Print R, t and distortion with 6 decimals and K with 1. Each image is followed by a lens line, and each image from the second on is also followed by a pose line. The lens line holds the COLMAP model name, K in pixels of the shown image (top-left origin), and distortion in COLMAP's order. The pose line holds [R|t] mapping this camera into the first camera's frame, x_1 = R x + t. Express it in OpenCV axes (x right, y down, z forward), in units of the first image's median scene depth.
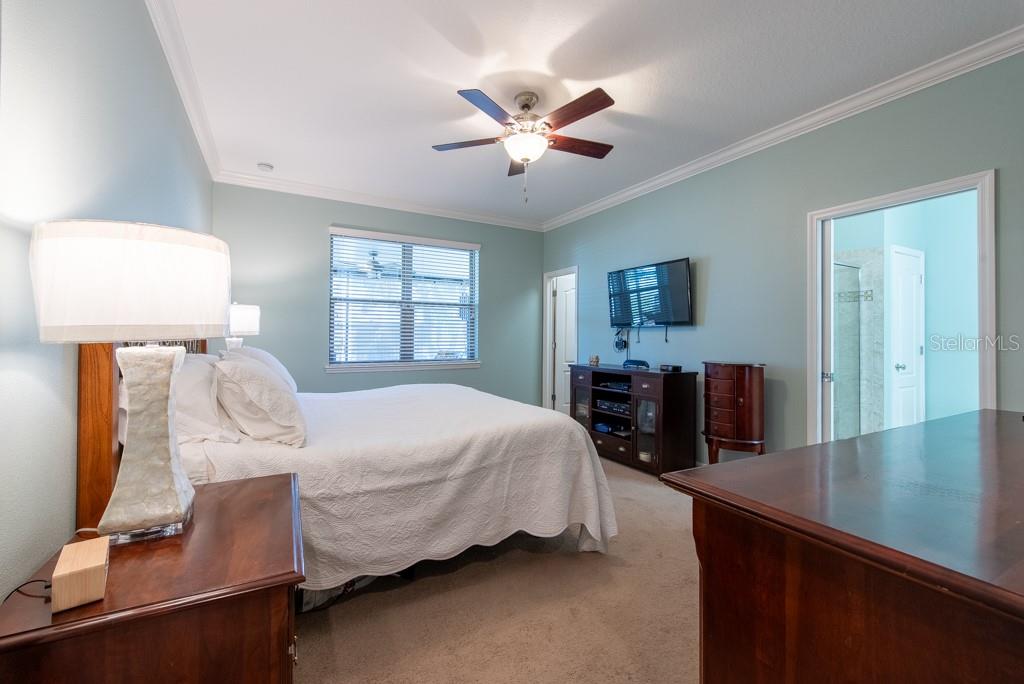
lens RADIAL K [[402.7, 0, 503.0], [0, 402.7, 334.3], [0, 0, 1]] dist [0.015421, -0.003838]
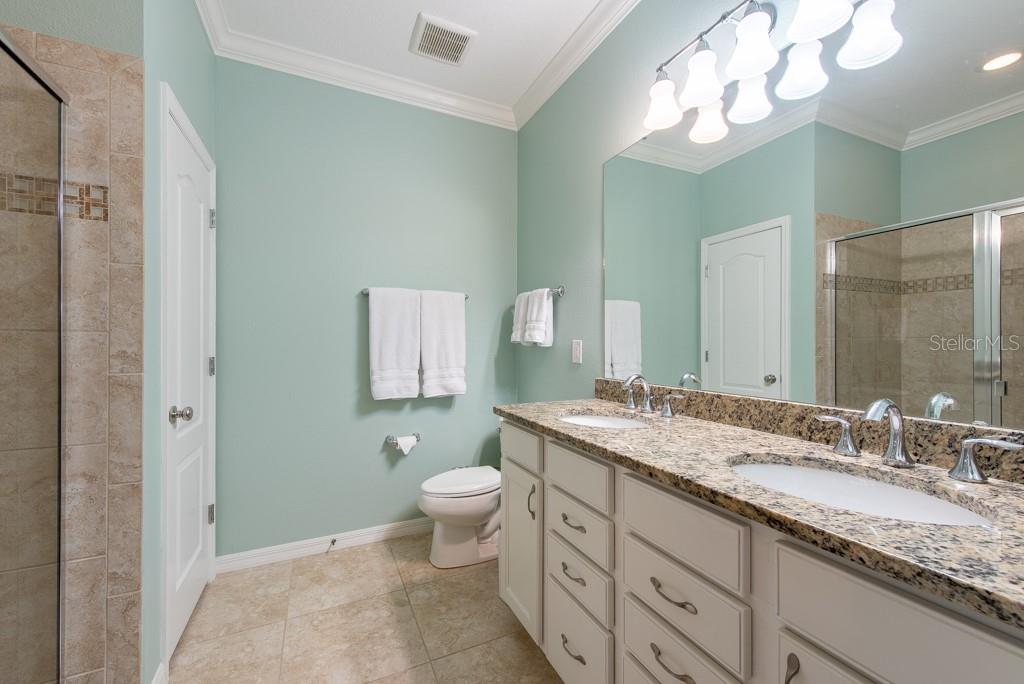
lens RADIAL K [[402.7, 0, 510.6], [0, 402.7, 345.5], [0, 0, 1]] dist [0.015421, -0.003838]
pose [[0.058171, -0.001959, 0.998305, 0.604308], [-0.006152, 0.999978, 0.002321, 0.010605], [-0.998288, -0.006277, 0.058158, 0.661064]]
